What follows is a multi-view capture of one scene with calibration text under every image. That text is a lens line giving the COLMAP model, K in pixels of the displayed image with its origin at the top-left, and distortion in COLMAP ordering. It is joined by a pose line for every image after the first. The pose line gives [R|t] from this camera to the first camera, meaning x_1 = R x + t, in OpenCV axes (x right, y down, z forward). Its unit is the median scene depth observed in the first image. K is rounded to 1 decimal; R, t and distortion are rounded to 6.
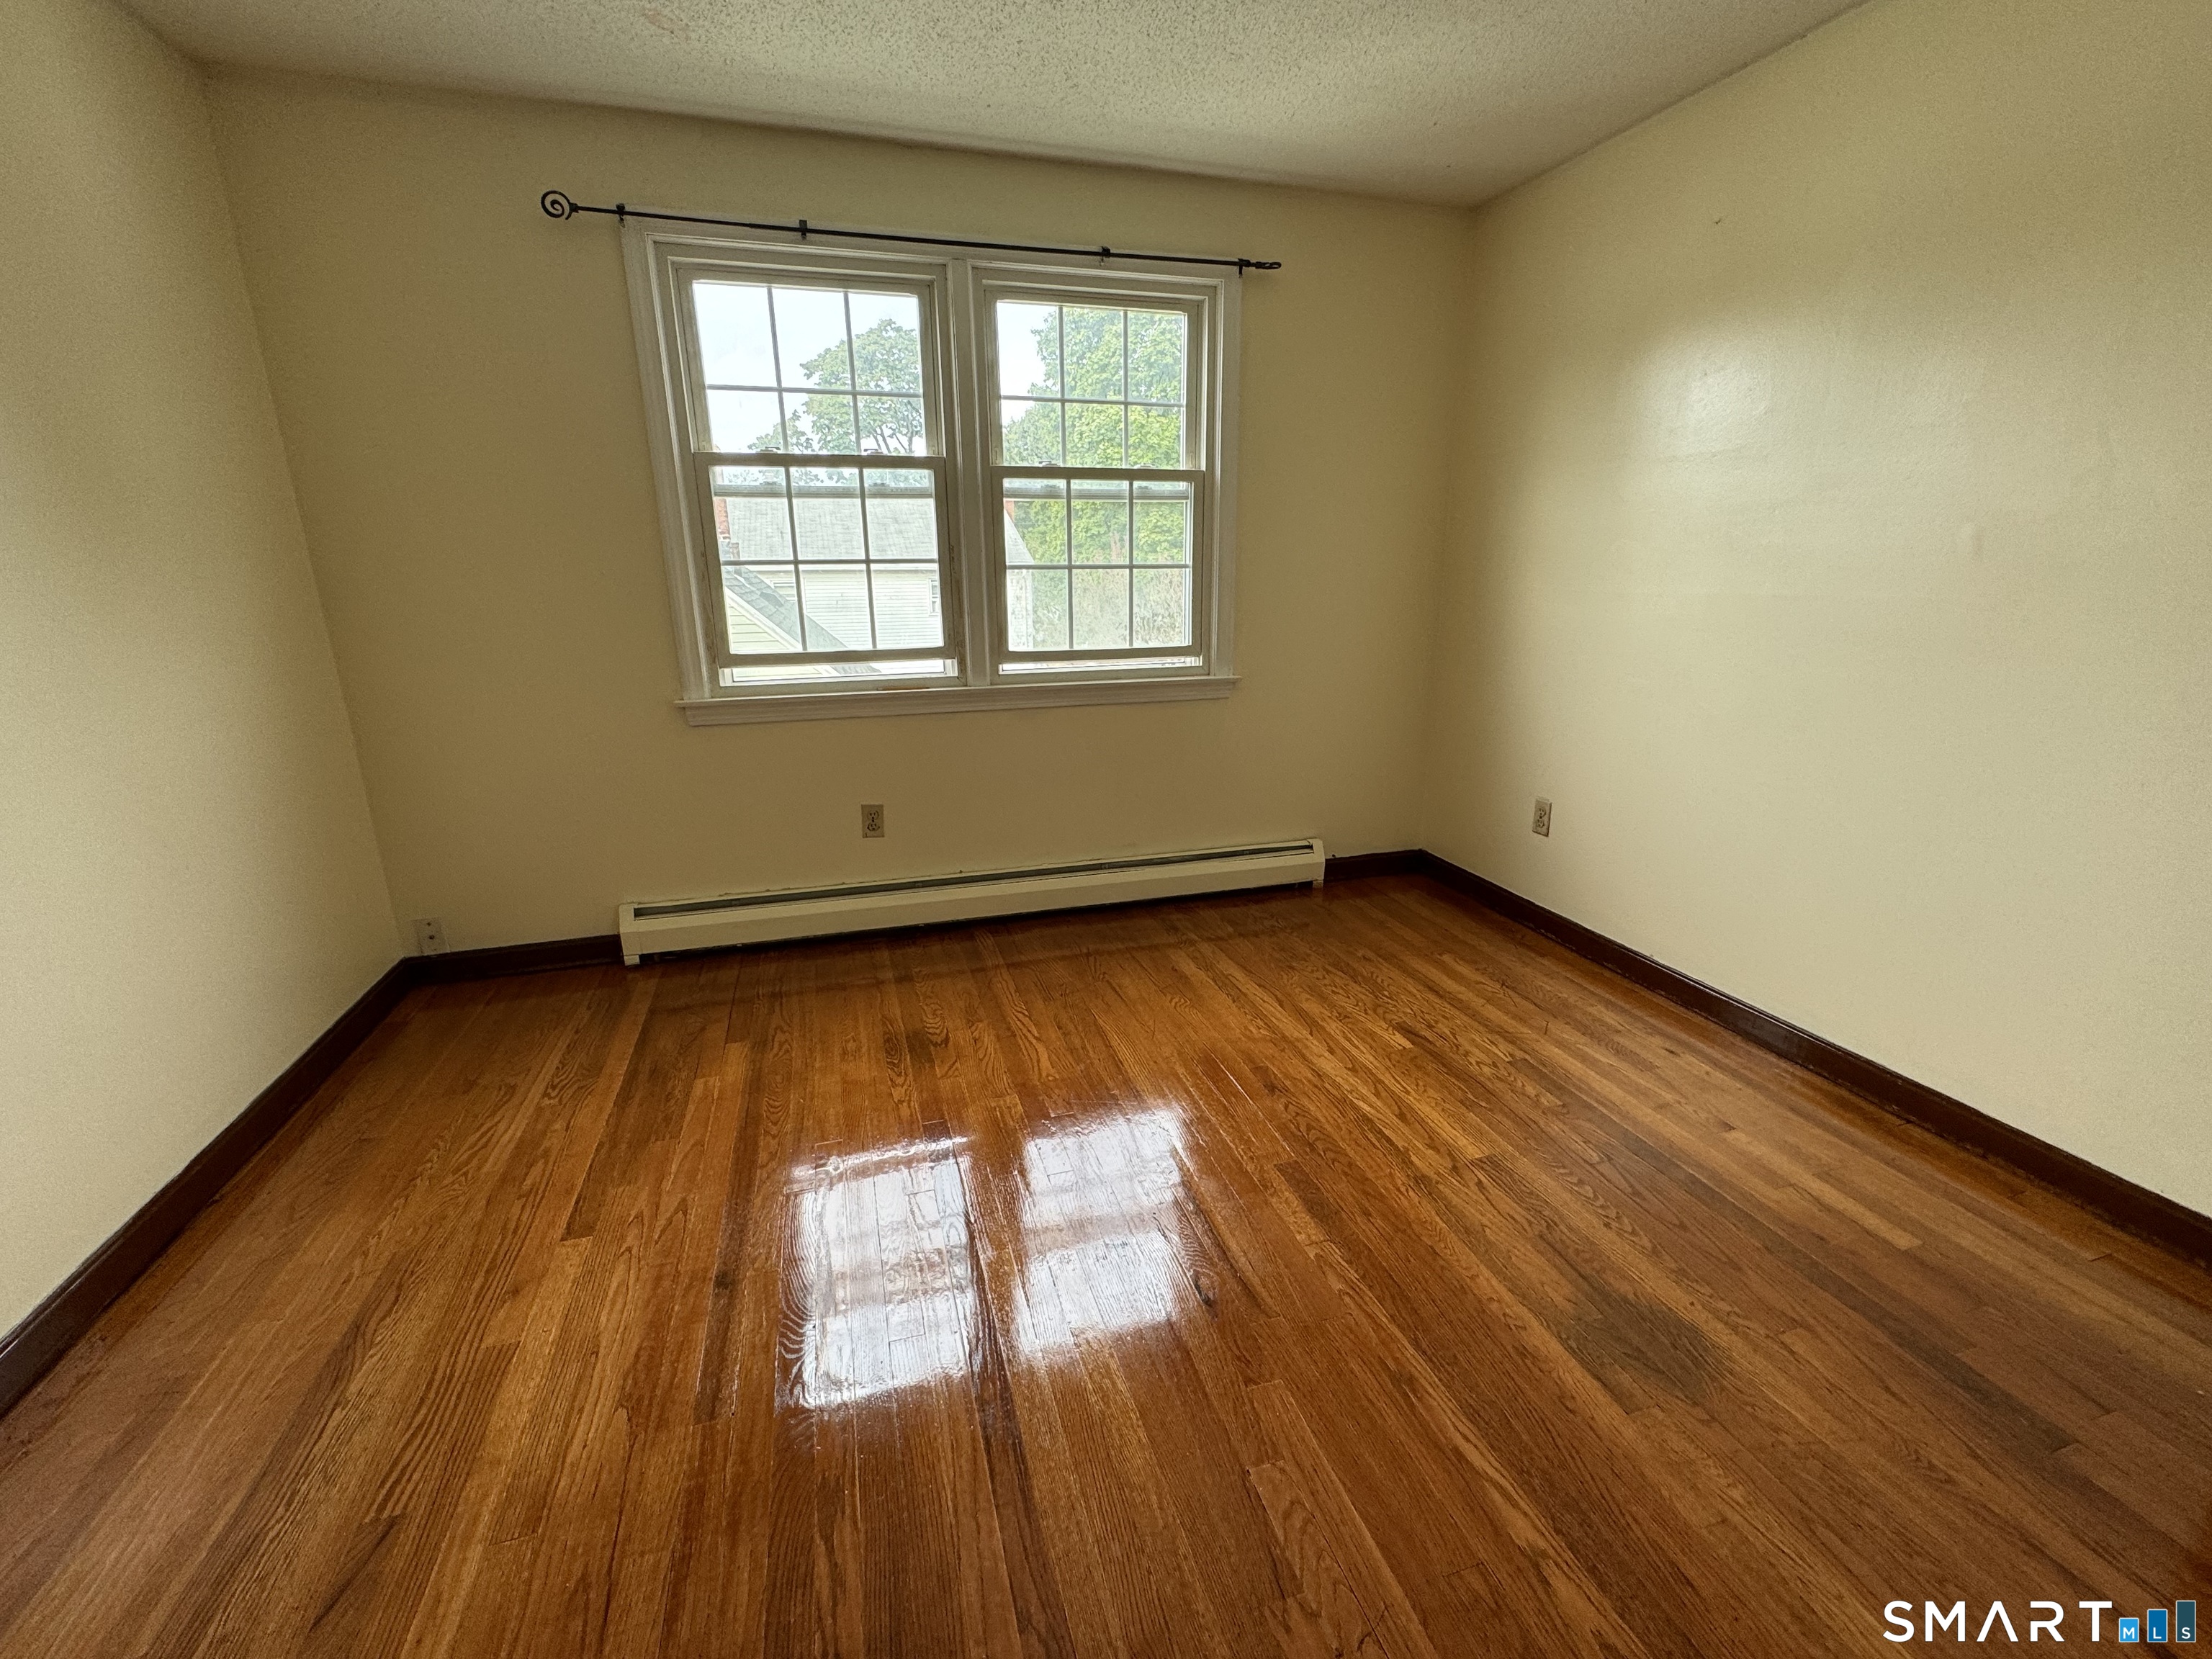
lens RADIAL K [[927.2, 0, 1106.0], [0, 927.2, 829.5], [0, 0, 1]] dist [-0.000313, 0.000078]
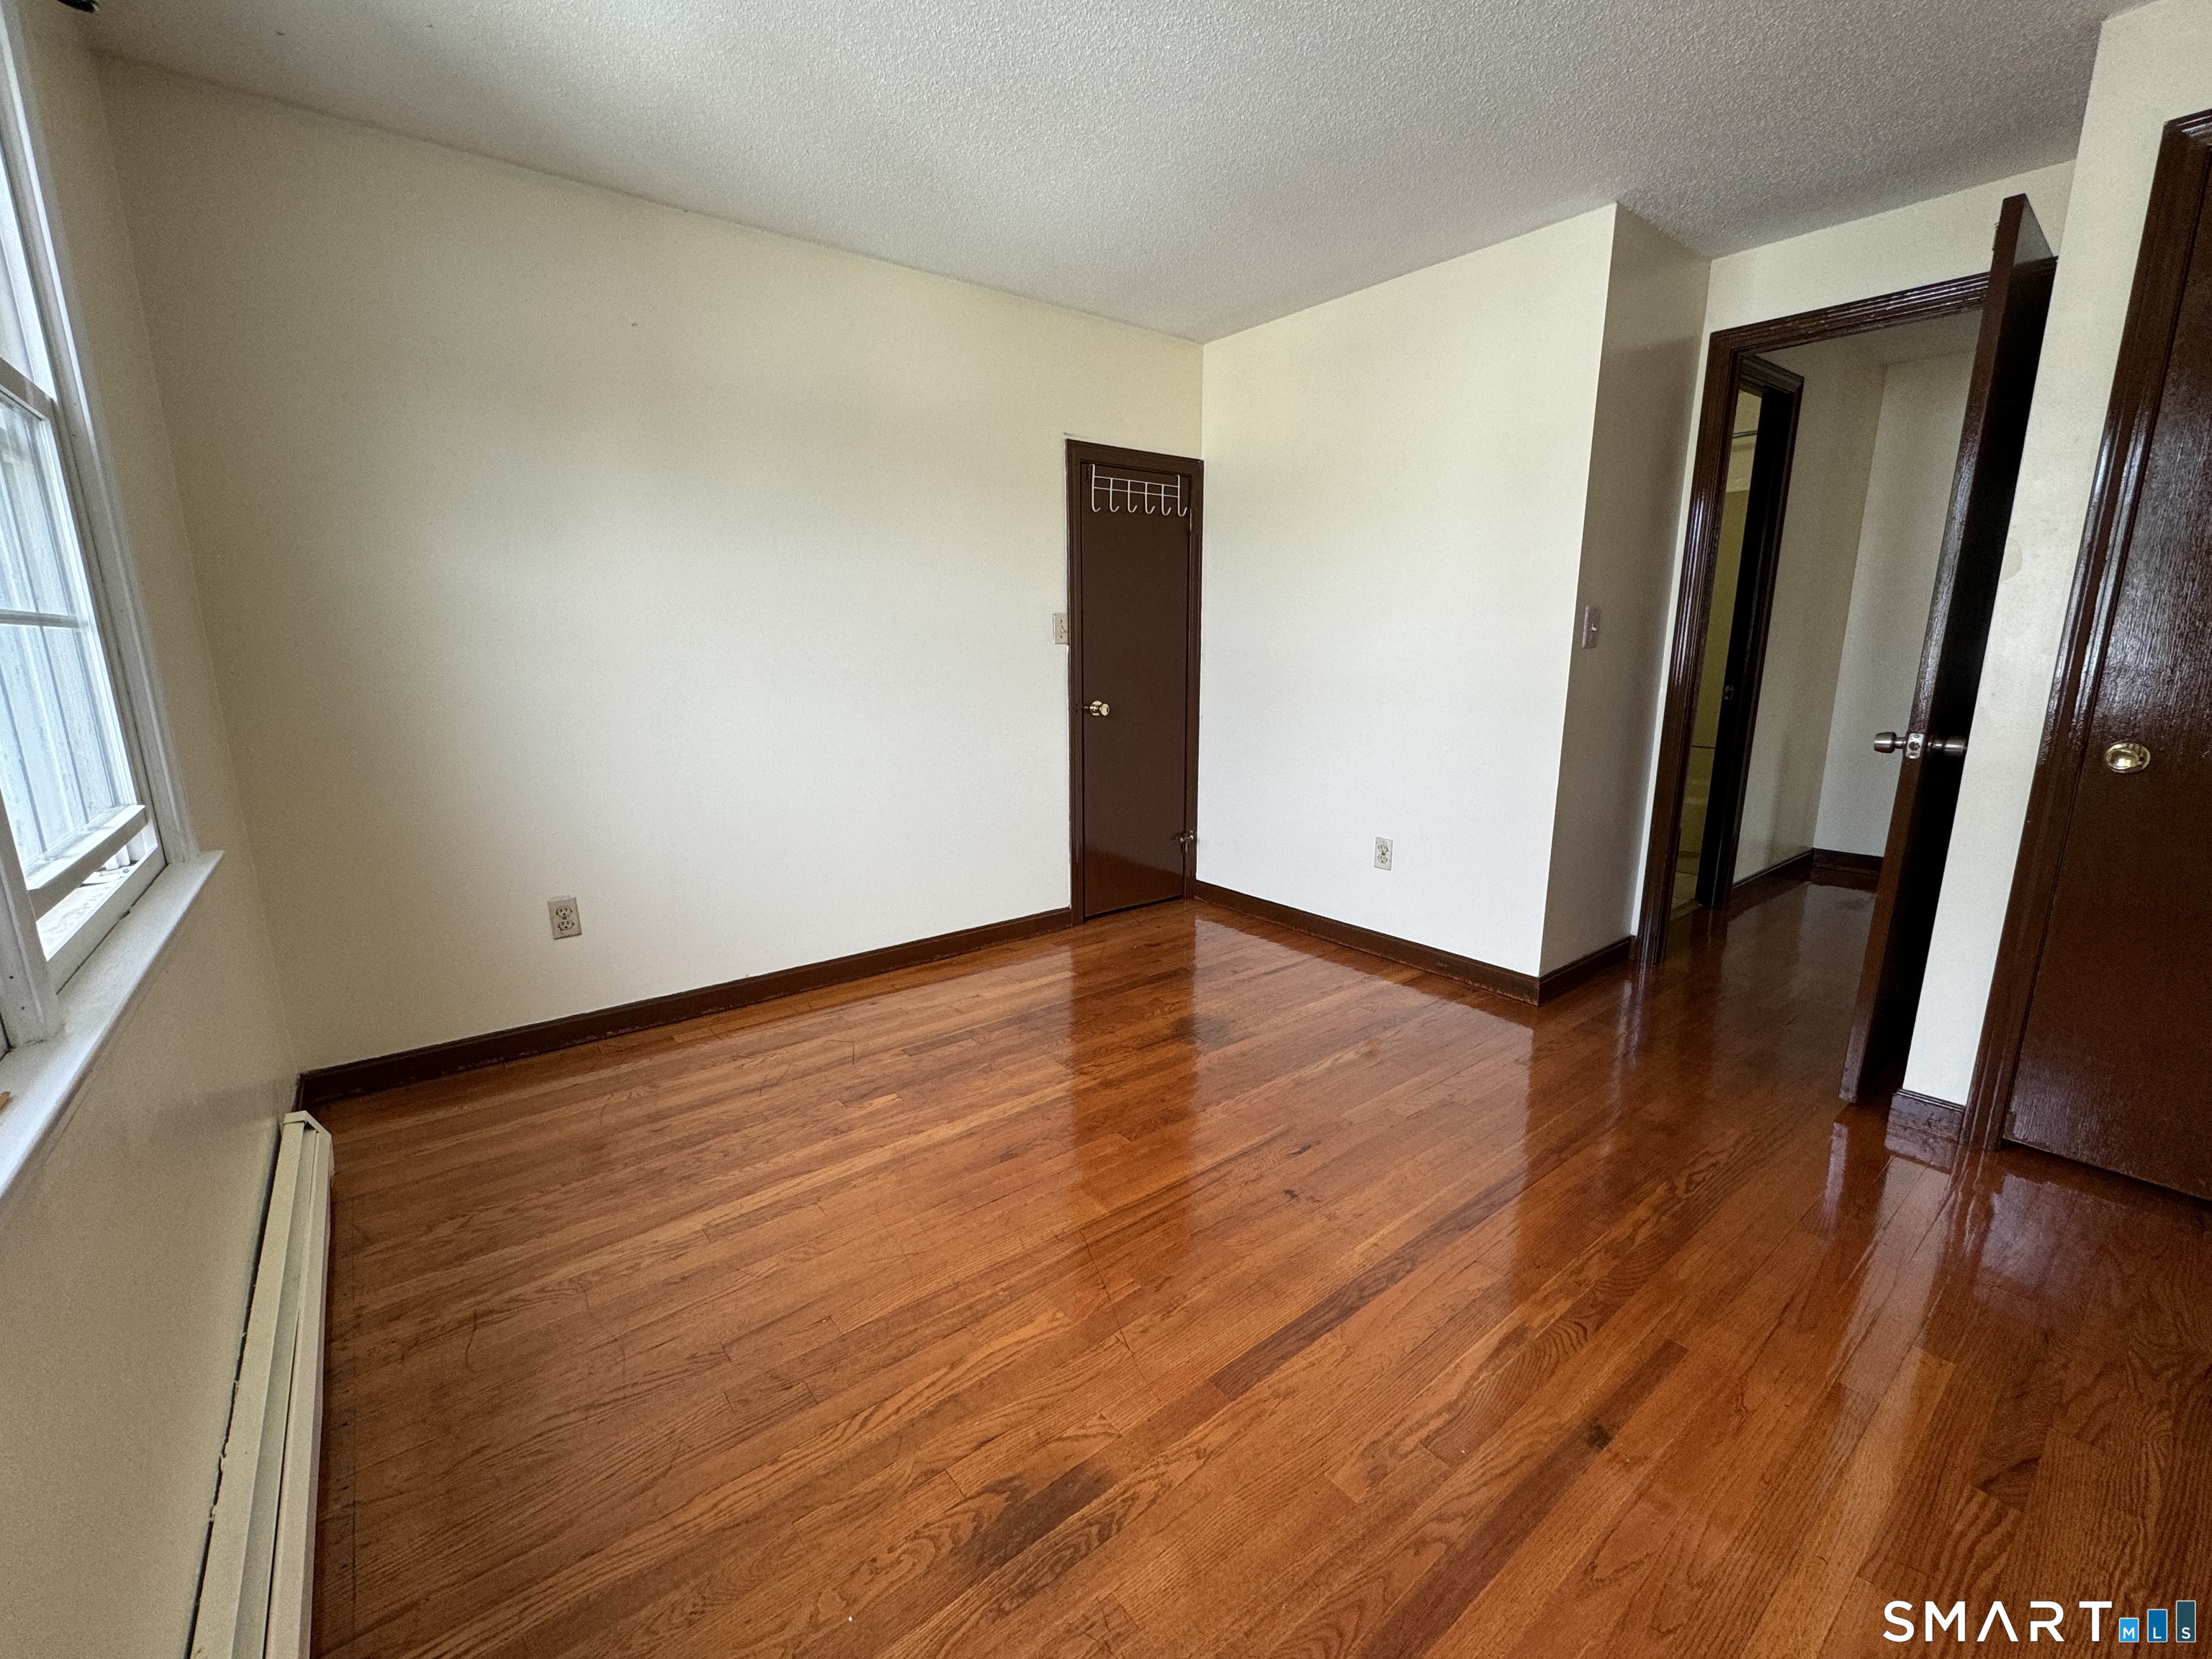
lens RADIAL K [[927.2, 0, 1106.0], [0, 927.2, 829.5], [0, 0, 1]] dist [-0.000313, 0.000078]
pose [[-0.366919, -0.180168, 0.912639, -0.625136], [0.262493, 0.921146, 0.287381, -0.261863], [-0.892451, 0.345007, -0.290693, 0.989360]]
